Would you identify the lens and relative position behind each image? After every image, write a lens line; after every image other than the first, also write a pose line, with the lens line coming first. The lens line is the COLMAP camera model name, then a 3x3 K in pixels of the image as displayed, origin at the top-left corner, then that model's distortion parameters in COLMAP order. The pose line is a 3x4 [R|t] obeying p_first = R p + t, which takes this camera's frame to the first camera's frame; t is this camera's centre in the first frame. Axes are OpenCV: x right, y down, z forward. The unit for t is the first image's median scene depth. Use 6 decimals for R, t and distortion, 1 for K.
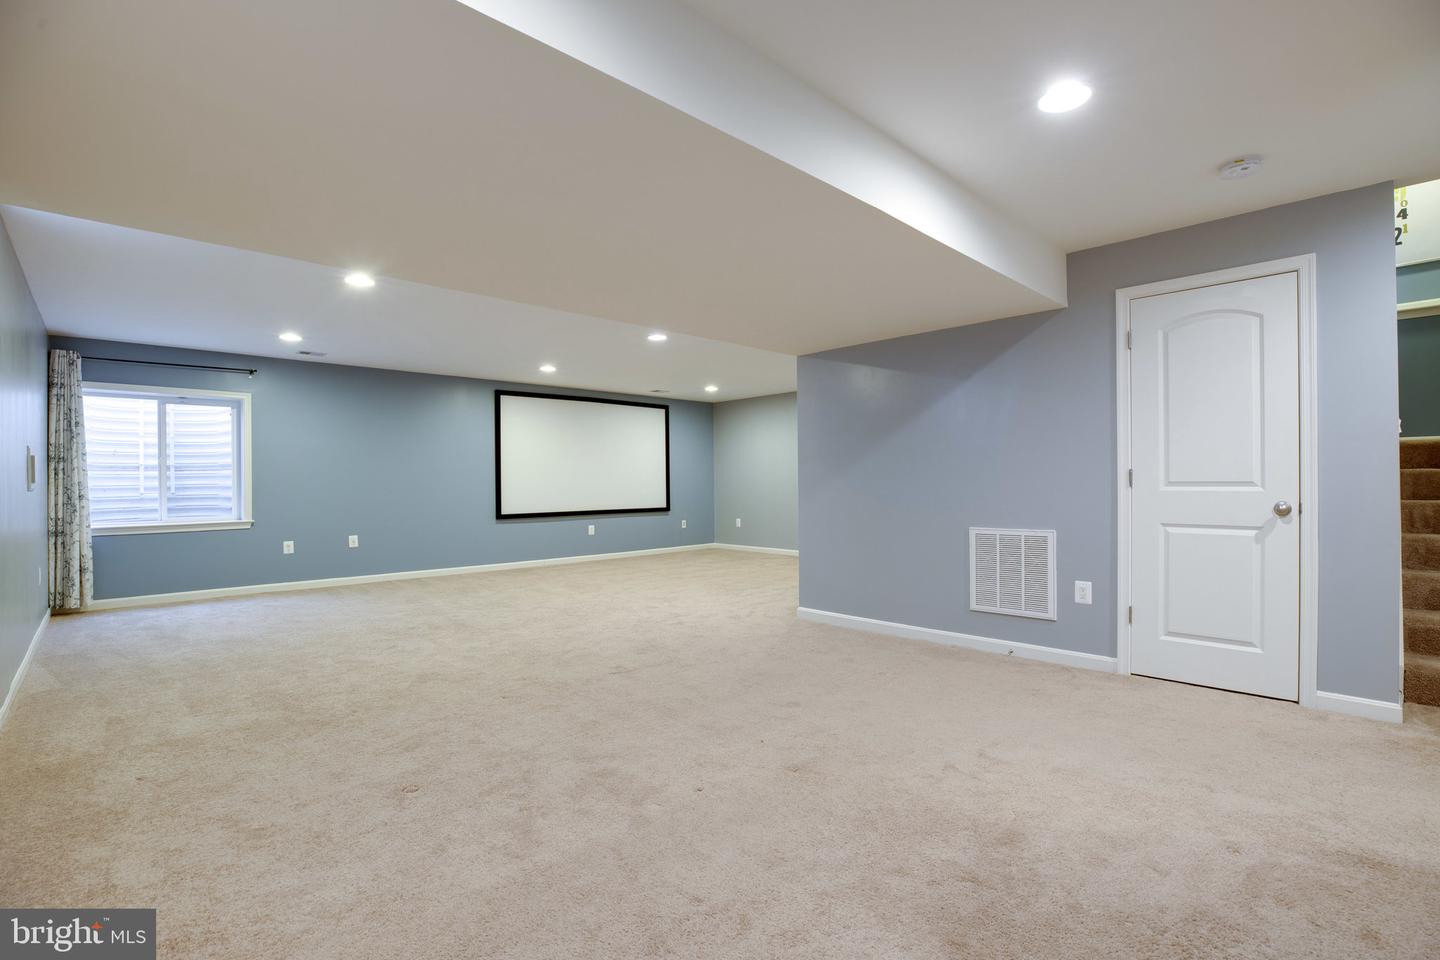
lens RADIAL K [[671.7, 0, 717.9], [0, 671.7, 476.0], [0, 0, 1]] dist [-0.040453, 0.012128]
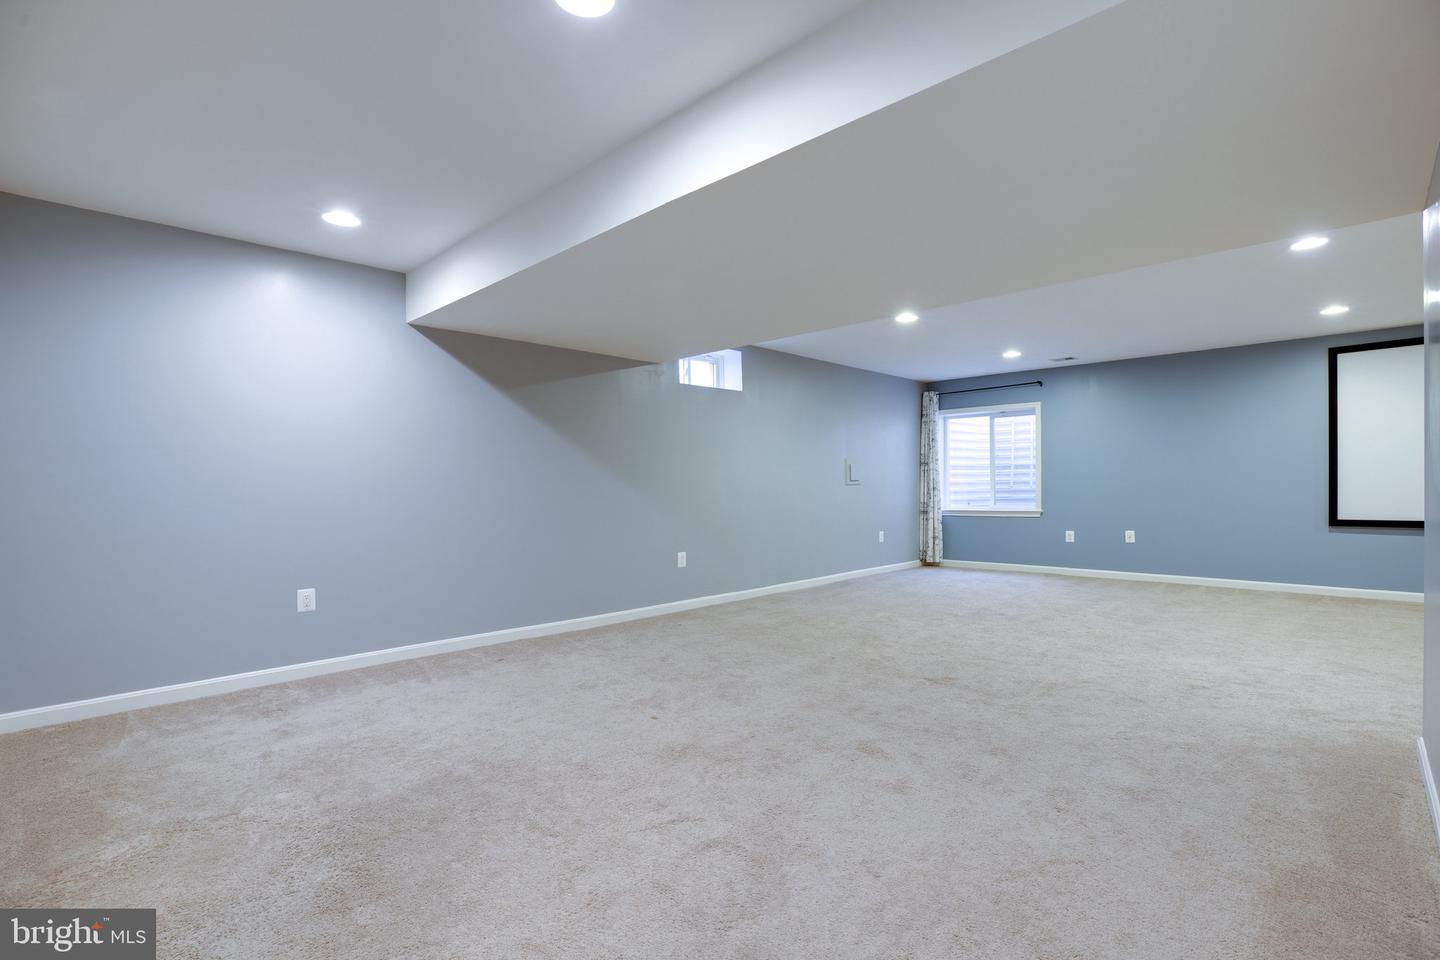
lens RADIAL K [[670.1, 0, 716.8], [0, 670.1, 502.8], [0, 0, 1]] dist [-0.043099, 0.012293]
pose [[0.031069, 0.034281, -0.998929, 0.533753], [0.022124, 0.999143, 0.034976, -0.000464], [0.999272, -0.023187, 0.030284, 0.454491]]
